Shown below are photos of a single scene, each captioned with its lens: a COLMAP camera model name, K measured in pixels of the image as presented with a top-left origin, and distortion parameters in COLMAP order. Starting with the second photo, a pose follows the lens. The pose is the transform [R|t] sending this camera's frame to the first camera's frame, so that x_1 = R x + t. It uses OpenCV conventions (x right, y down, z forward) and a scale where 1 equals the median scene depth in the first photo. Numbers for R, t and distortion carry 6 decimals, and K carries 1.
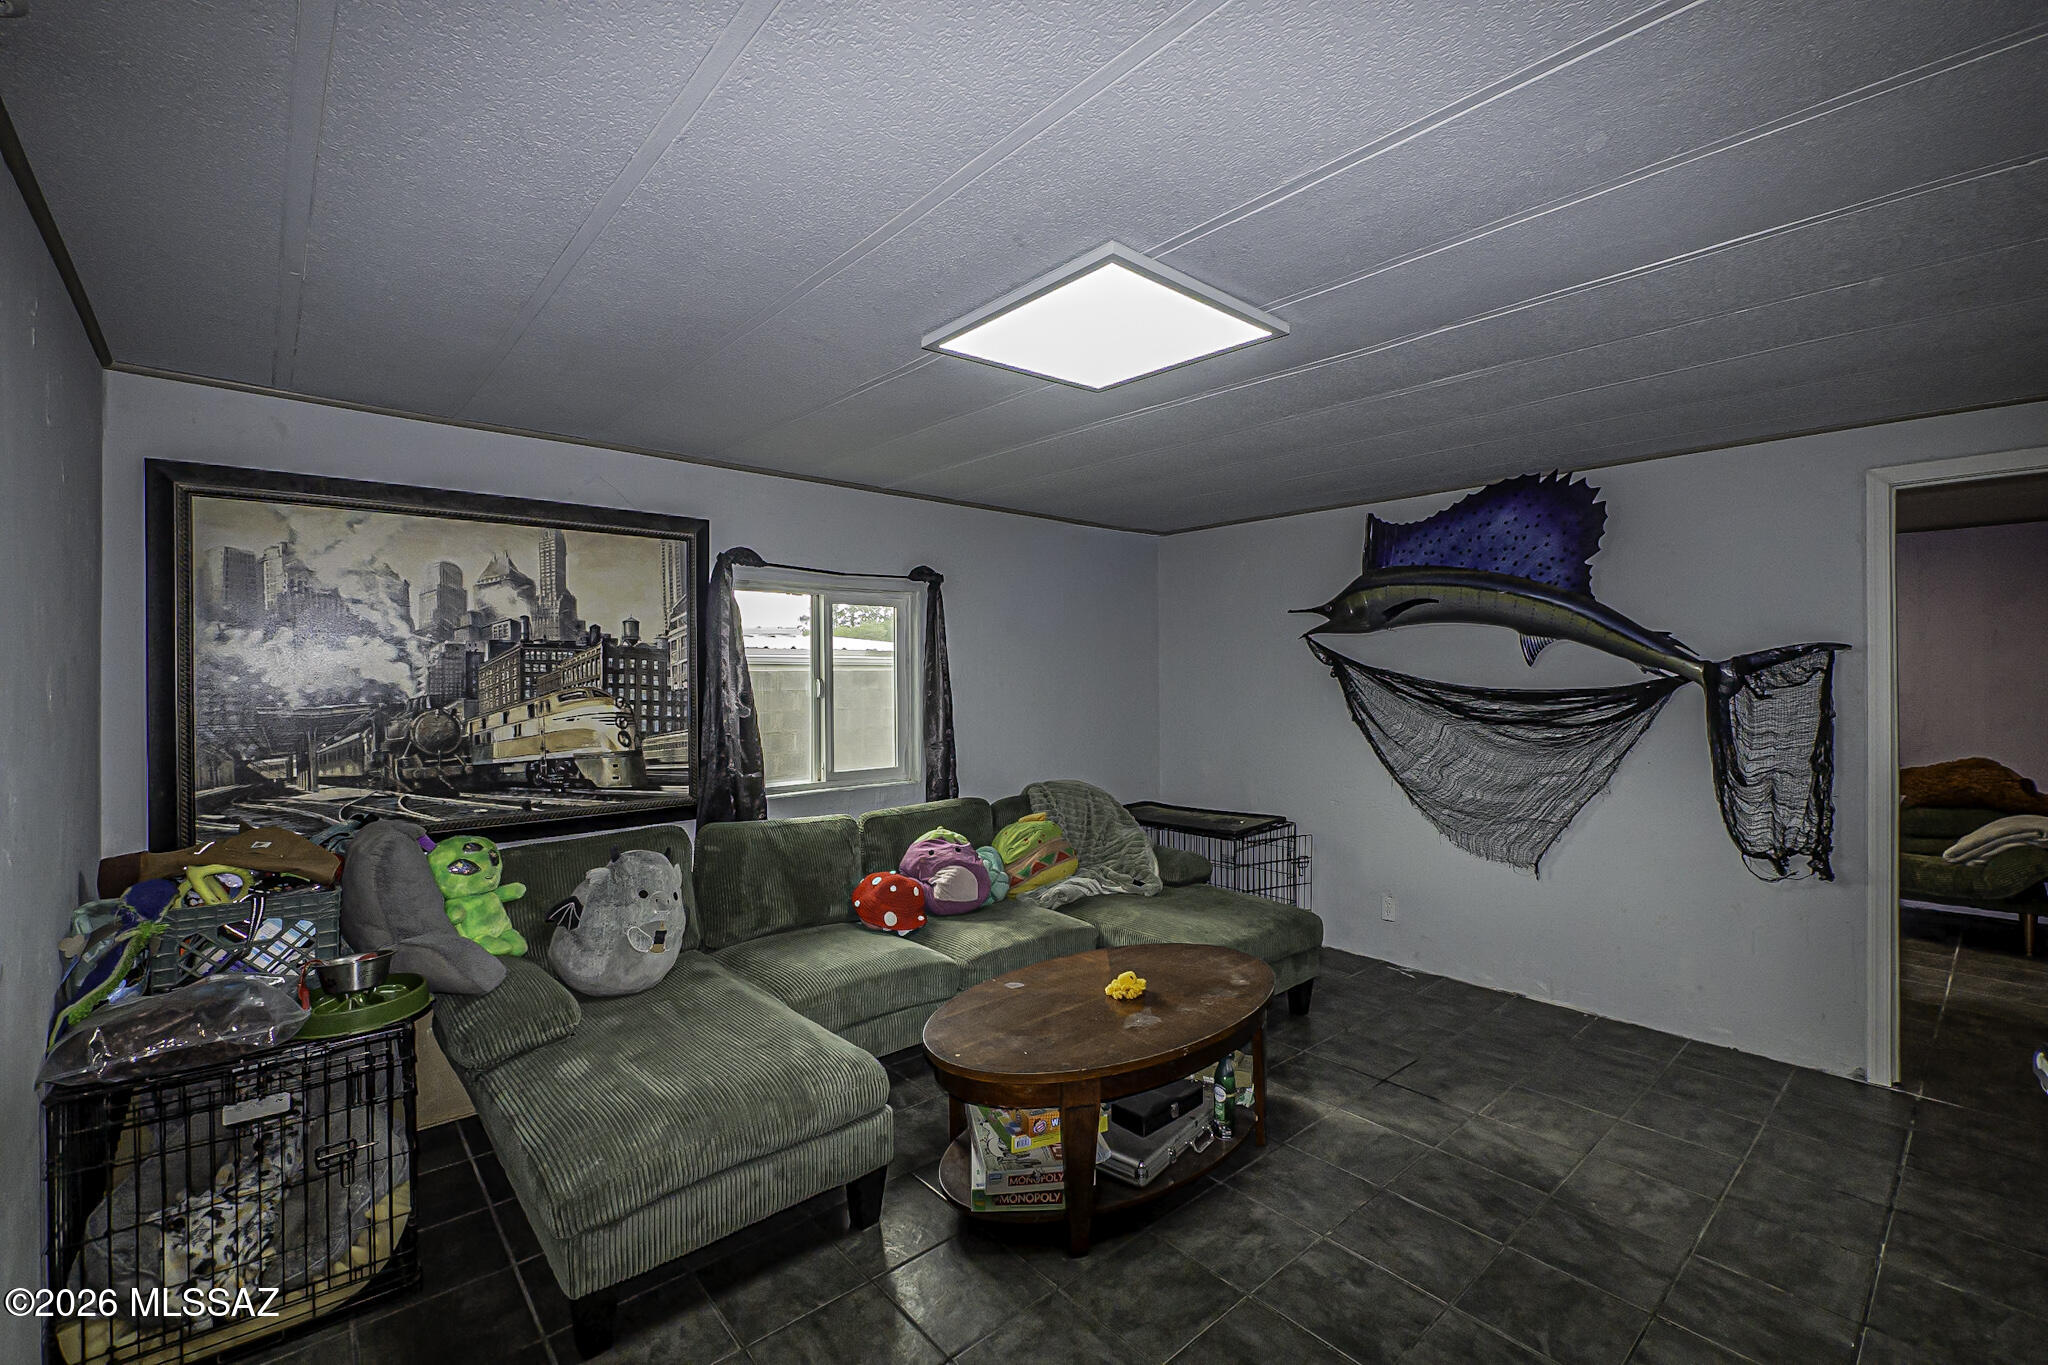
lens RADIAL K [[898.7, 0, 1029.6], [0, 898.7, 674.2], [0, 0, 1]] dist [-0.000345, 0.000177]
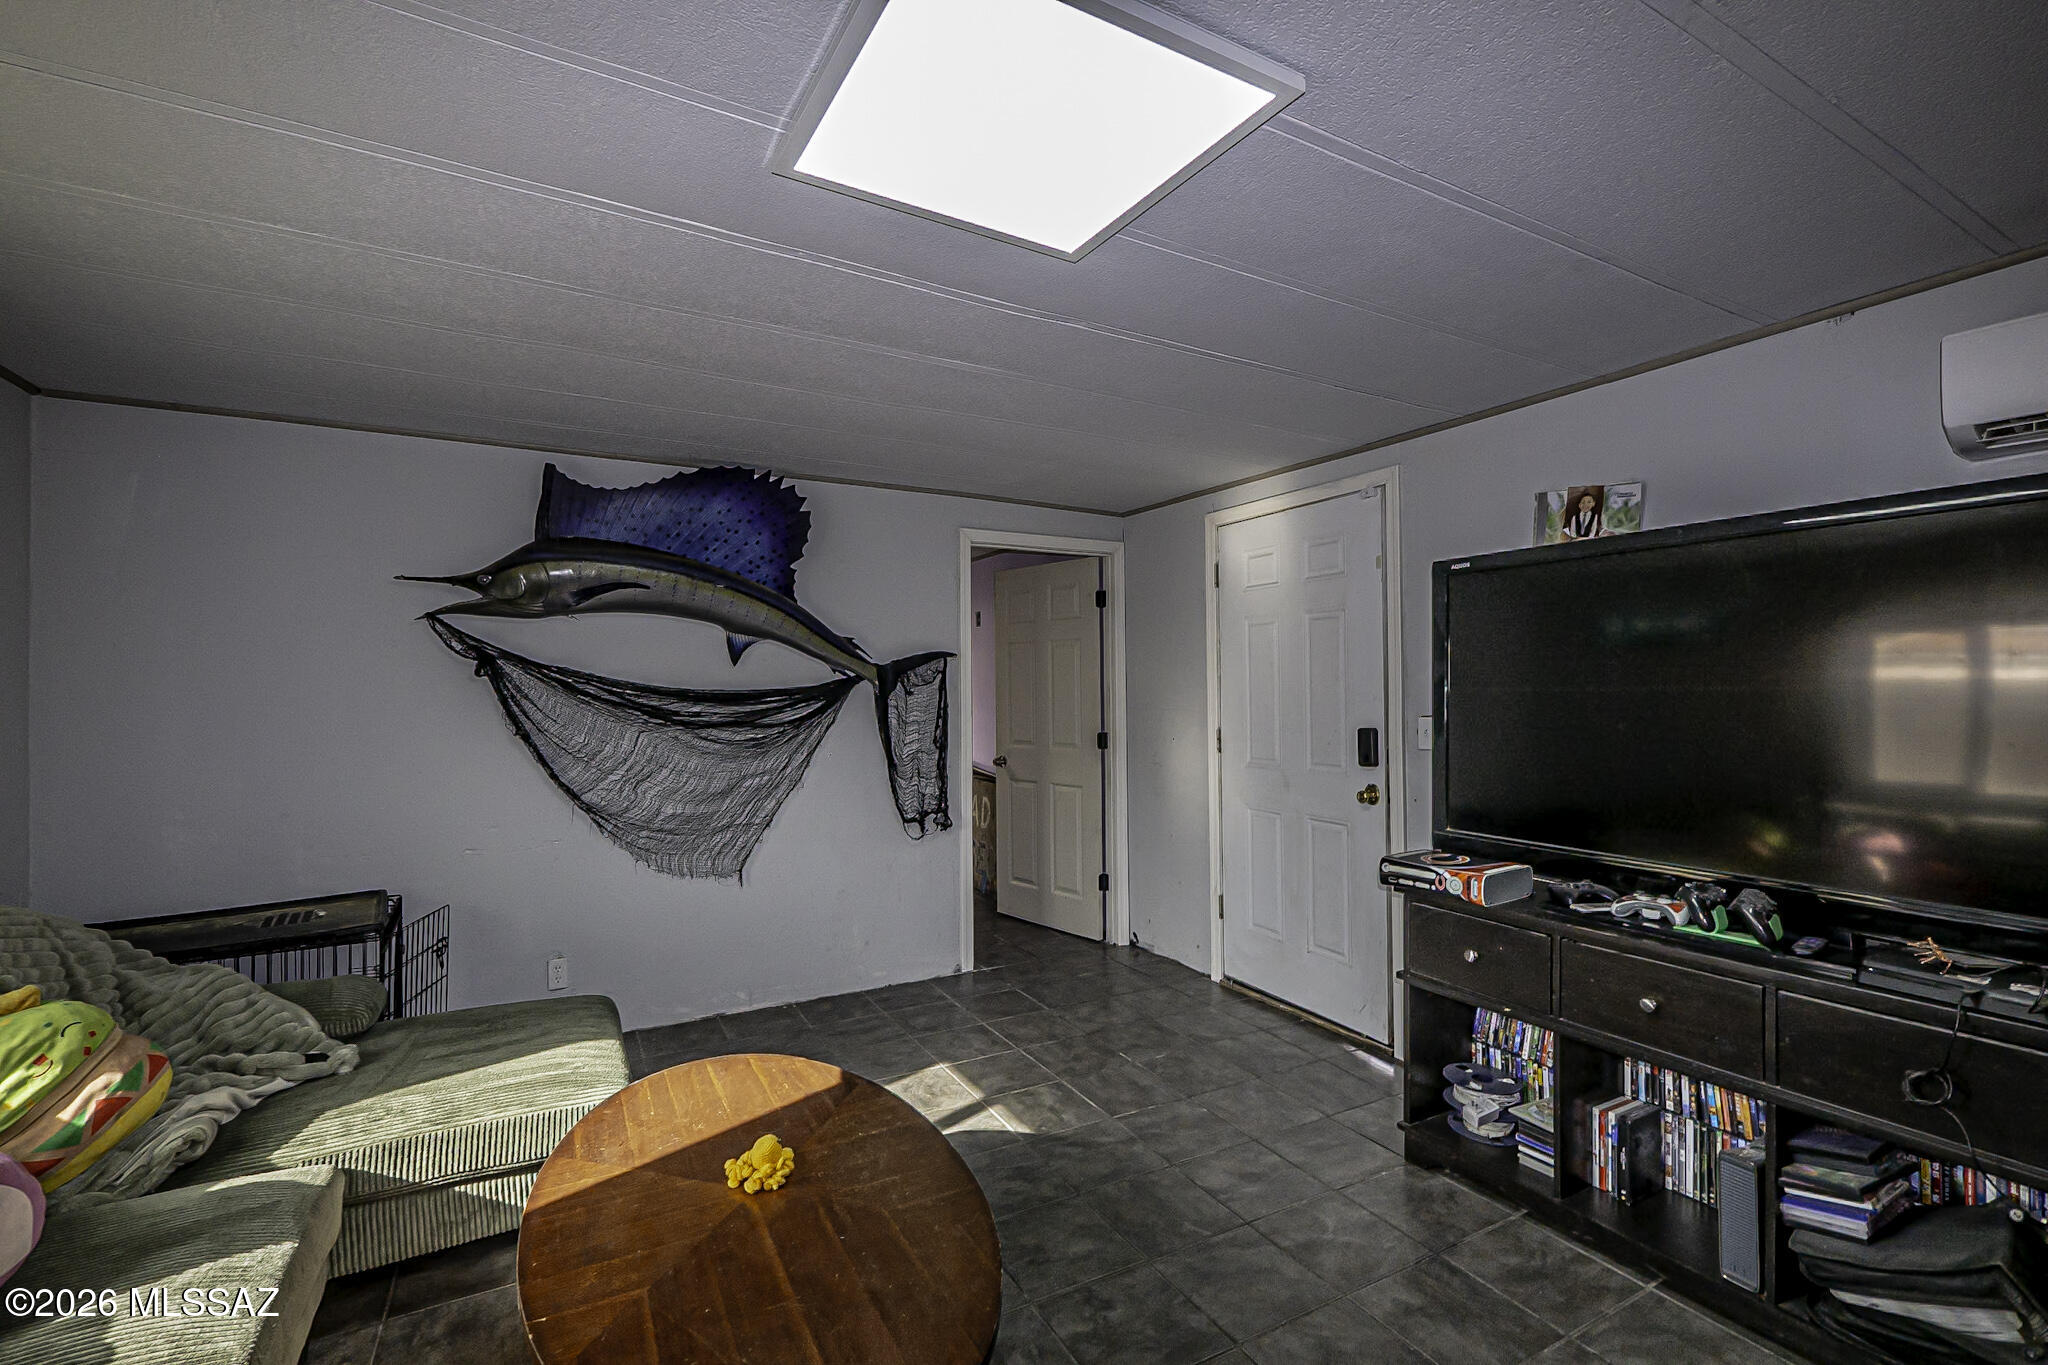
lens RADIAL K [[898.7, 0, 1035.0], [0, 898.7, 675.4], [0, 0, 1]] dist [-0.000345, 0.000177]
pose [[0.199412, 0.018386, 0.979743, -0.330910], [0.004653, 0.999795, -0.019709, 0.022645], [-0.979905, 0.008489, 0.199286, 0.506216]]
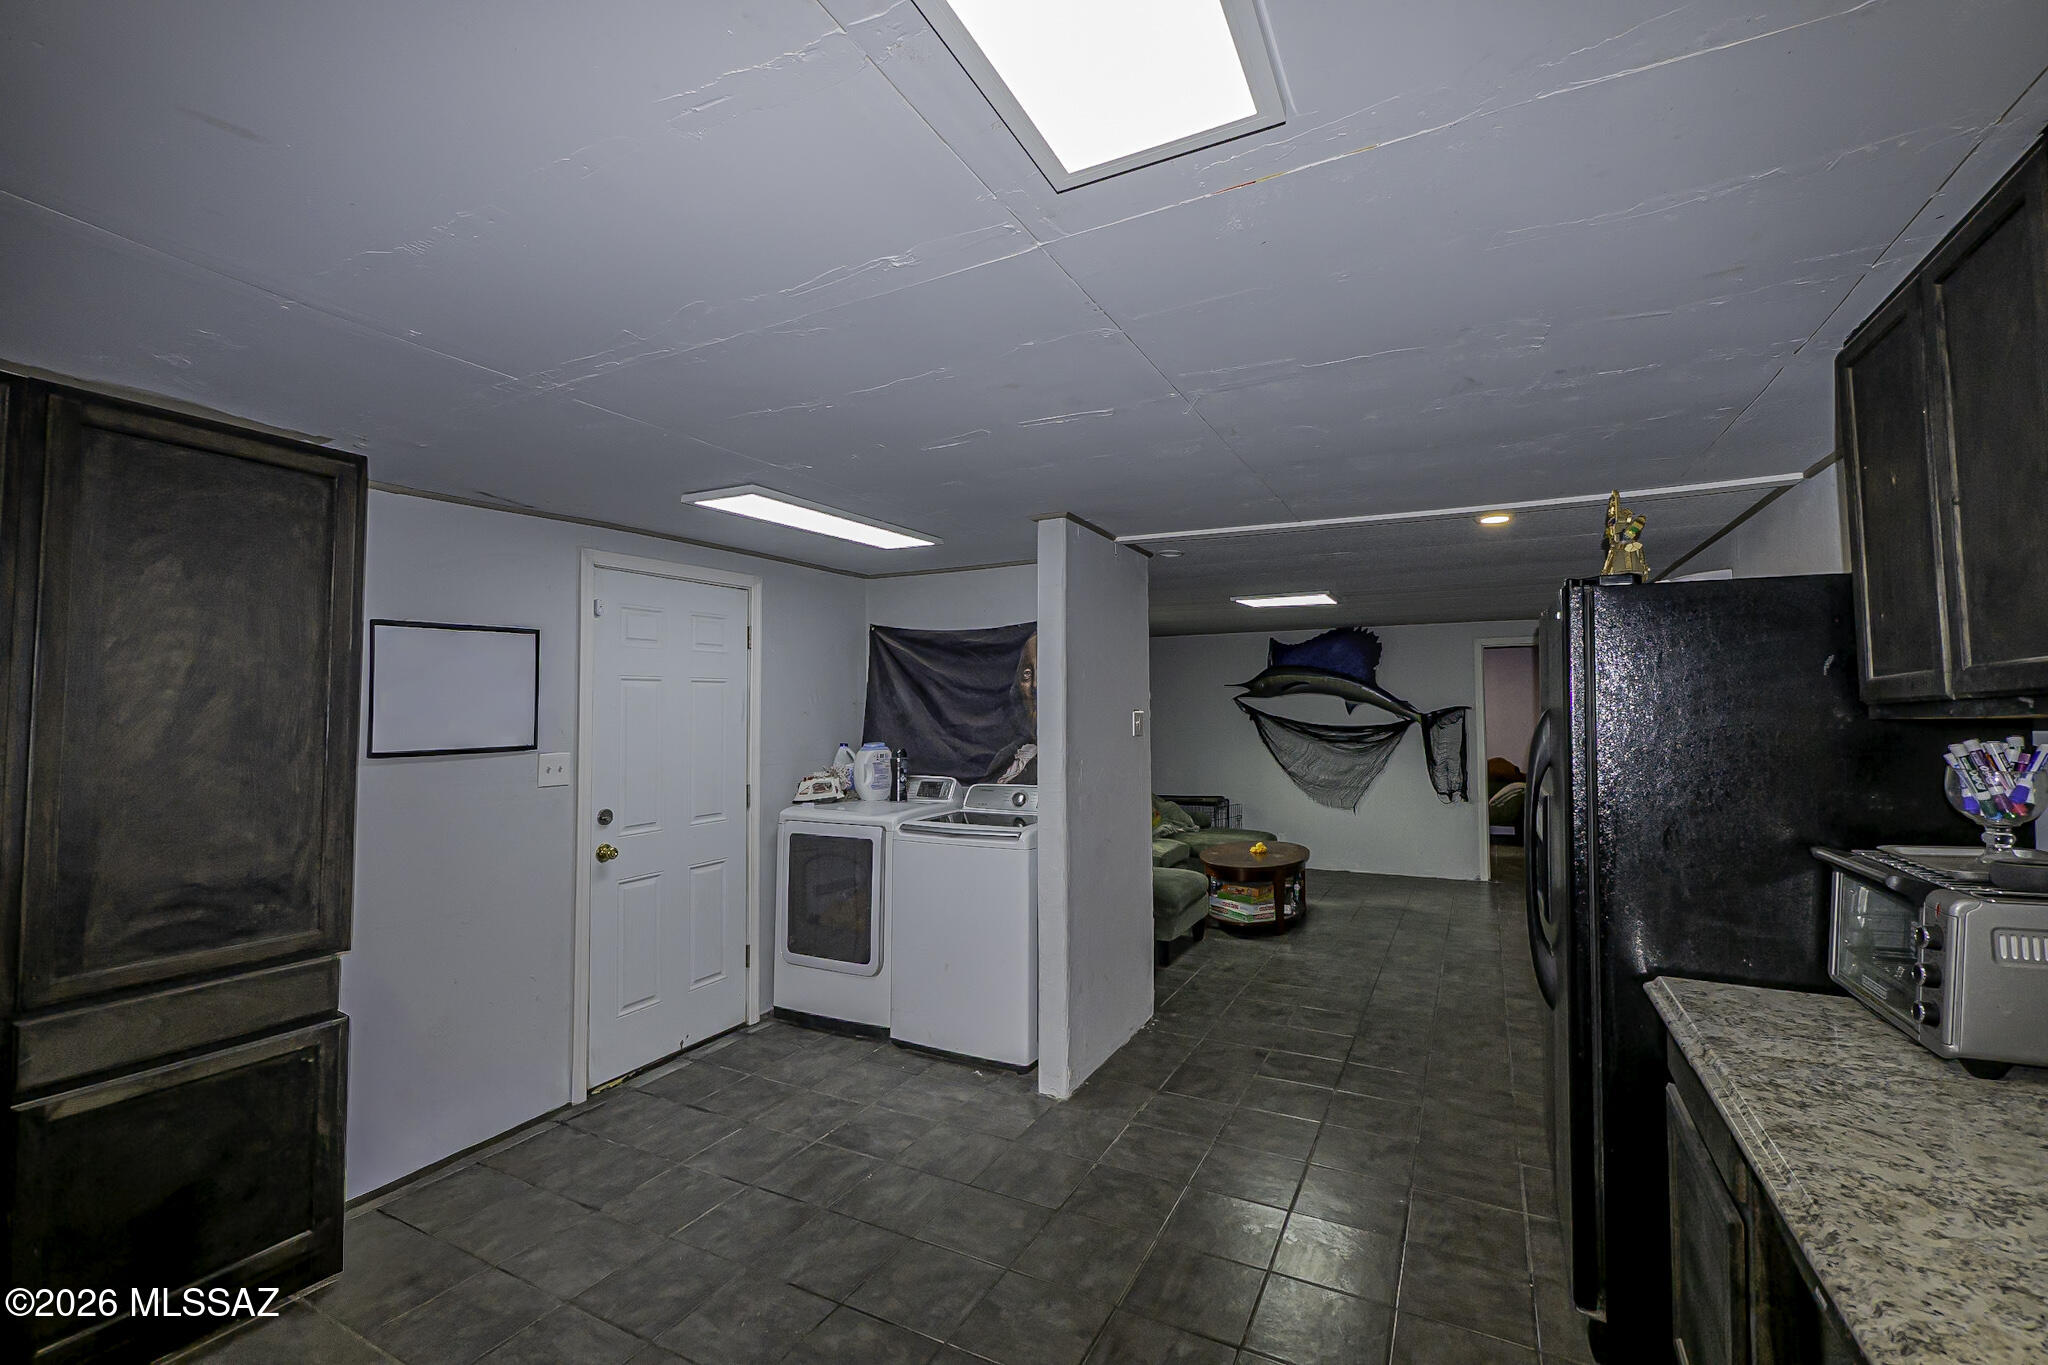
lens RADIAL K [[898.7, 0, 1034.2], [0, 898.7, 673.2], [0, 0, 1]] dist [-0.000345, 0.000177]
pose [[0.926788, 0.025361, 0.374727, -0.982775], [-0.004104, 0.998342, -0.057416, 0.017836], [-0.375562, 0.051675, 0.925356, -0.738746]]
